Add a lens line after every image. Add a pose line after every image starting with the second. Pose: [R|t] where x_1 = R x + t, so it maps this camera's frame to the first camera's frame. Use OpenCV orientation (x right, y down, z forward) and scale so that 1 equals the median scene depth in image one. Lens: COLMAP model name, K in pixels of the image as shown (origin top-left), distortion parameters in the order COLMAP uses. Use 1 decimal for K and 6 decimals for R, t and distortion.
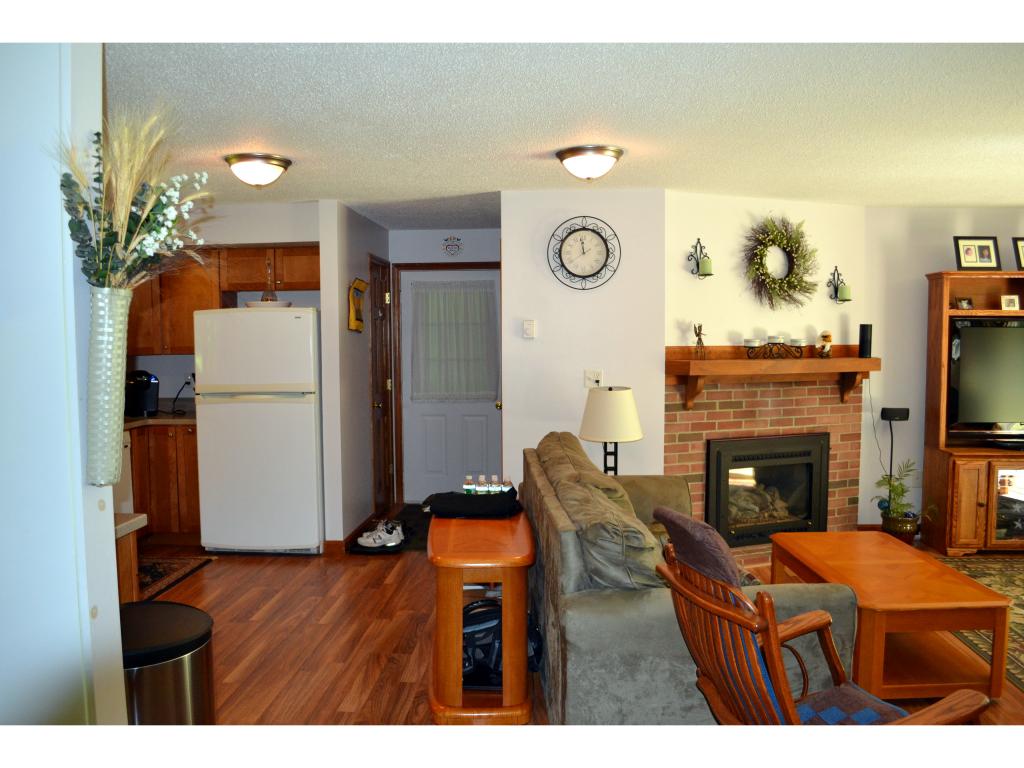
lens RADIAL K [[816.4, 0, 501.3], [0, 816.4, 386.8], [0, 0, 1]] dist [-0.083725, 0.011030]
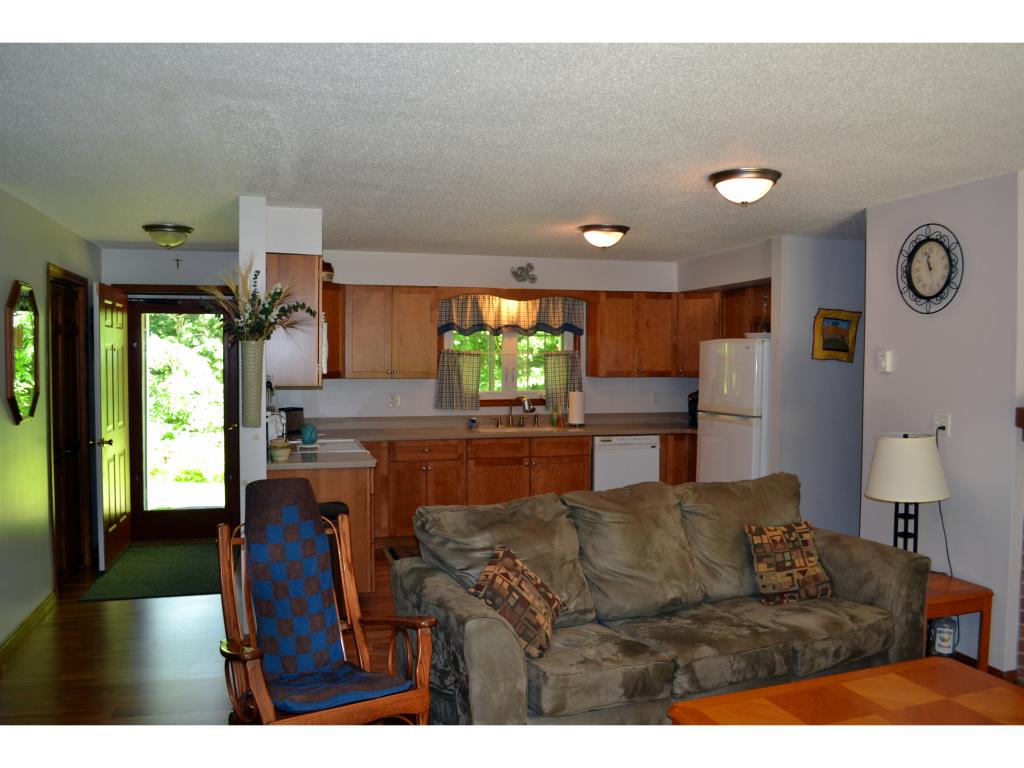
lens RADIAL K [[816.4, 0, 502.2], [0, 816.4, 387.7], [0, 0, 1]] dist [-0.083725, 0.011030]
pose [[0.337921, 0.043013, -0.940191, 0.681691], [-0.069902, 0.997343, 0.020504, -0.030685], [0.938575, 0.058792, 0.340030, 0.320046]]
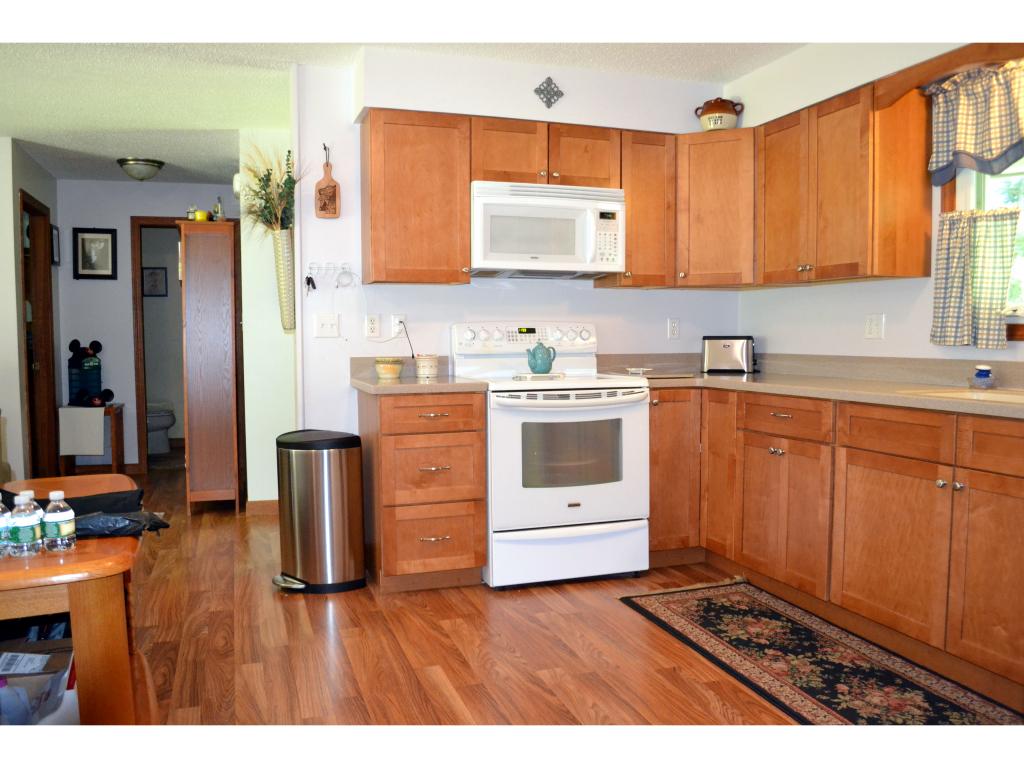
lens RADIAL K [[816.4, 0, 504.2], [0, 816.4, 387.1], [0, 0, 1]] dist [-0.083725, 0.011030]
pose [[-0.920239, 0.036192, -0.389681, -0.071751], [-0.015592, 0.991534, 0.128910, -0.001455], [0.391047, 0.124704, -0.911883, 1.114394]]
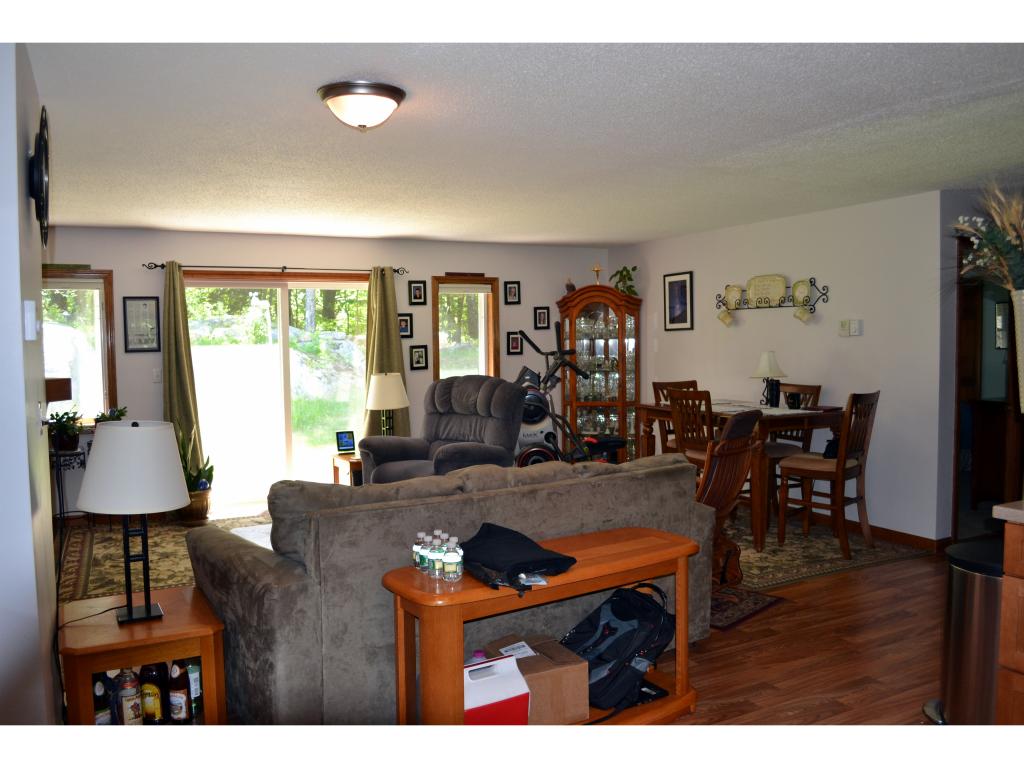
lens RADIAL K [[816.4, 0, 506.0], [0, 816.4, 387.2], [0, 0, 1]] dist [-0.083725, 0.011030]
pose [[-0.526992, -0.038450, 0.849000, -0.464892], [0.073546, 0.993165, 0.090630, -0.053717], [-0.846682, 0.110202, -0.520562, 0.981122]]
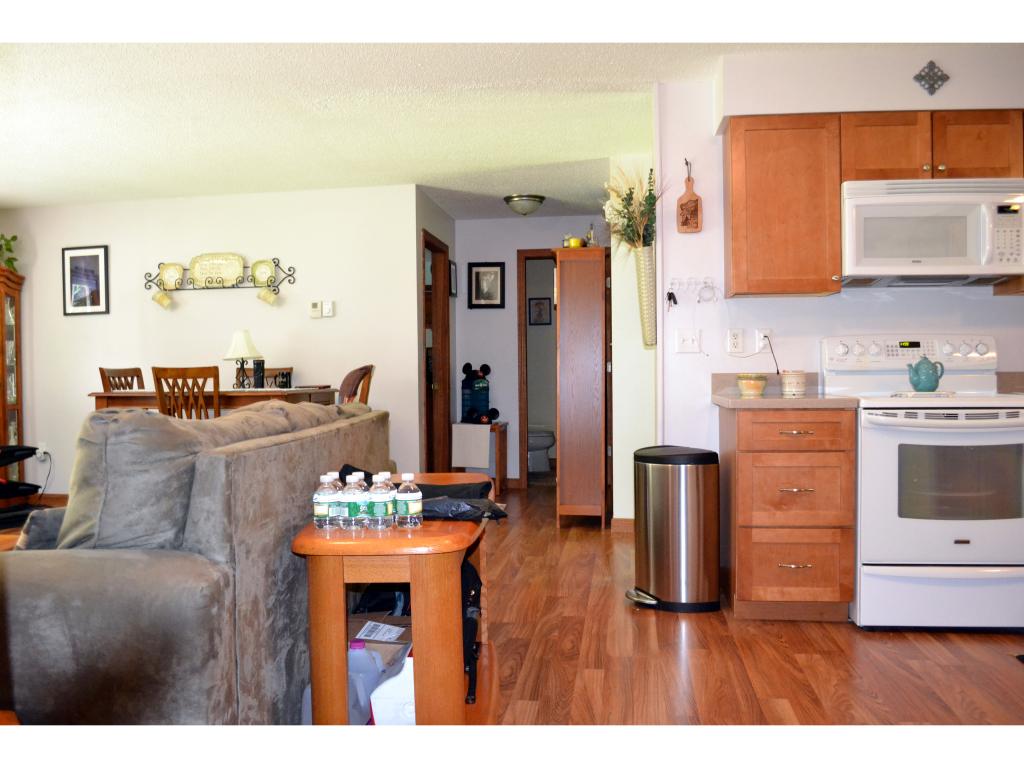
lens RADIAL K [[816.4, 0, 503.7], [0, 816.4, 386.5], [0, 0, 1]] dist [-0.083725, 0.011030]
pose [[-0.997742, 0.013208, 0.065850, -0.095481], [0.018848, 0.996136, 0.085782, 0.015704], [-0.064462, 0.086829, -0.994135, 1.110118]]
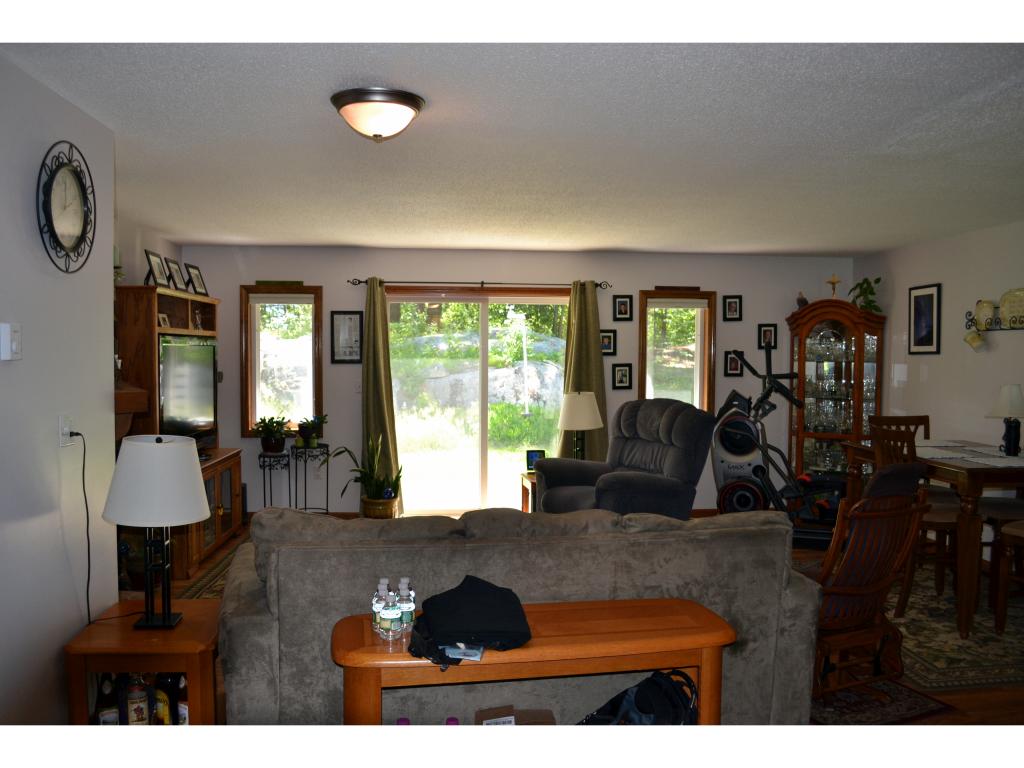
lens RADIAL K [[816.4, 0, 506.0], [0, 816.4, 390.1], [0, 0, 1]] dist [-0.083725, 0.011030]
pose [[-0.160386, -0.042903, 0.986121, -0.468885], [0.060634, 0.996740, 0.053227, -0.047965], [-0.985190, 0.068330, -0.157262, 0.760802]]
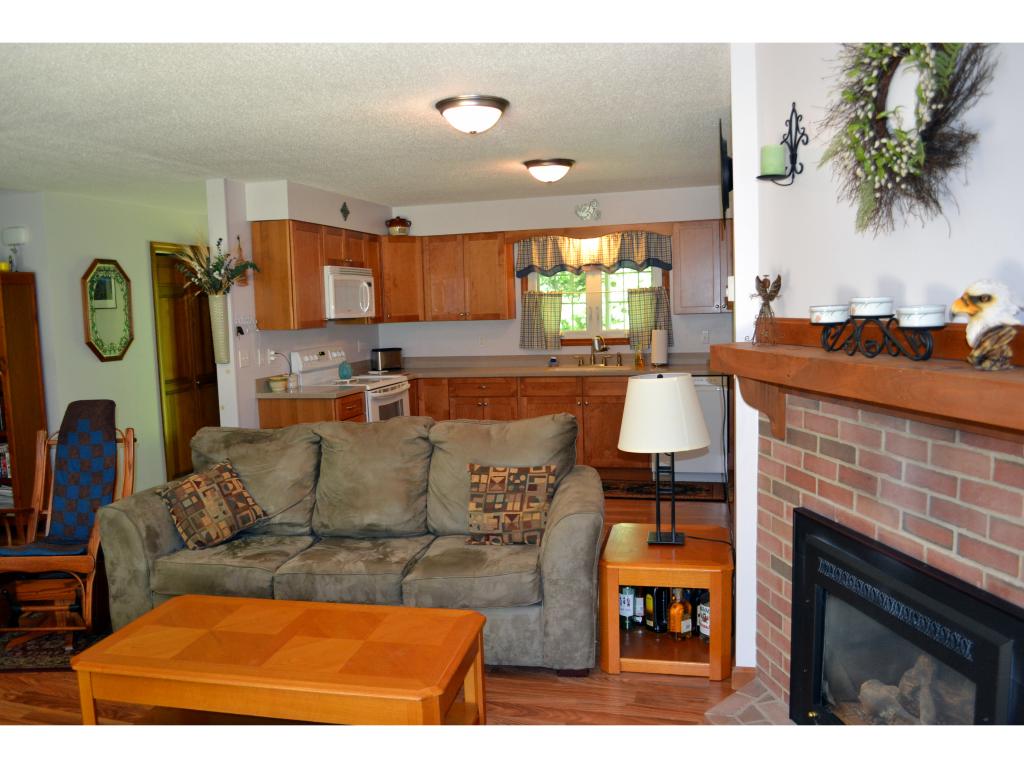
lens RADIAL K [[816.4, 0, 501.2], [0, 816.4, 387.9], [0, 0, 1]] dist [-0.083725, 0.011030]
pose [[-0.195497, 0.111676, -0.974325, 0.768733], [-0.032612, 0.992206, 0.120269, -0.061453], [0.980162, 0.055287, -0.190331, 0.915499]]
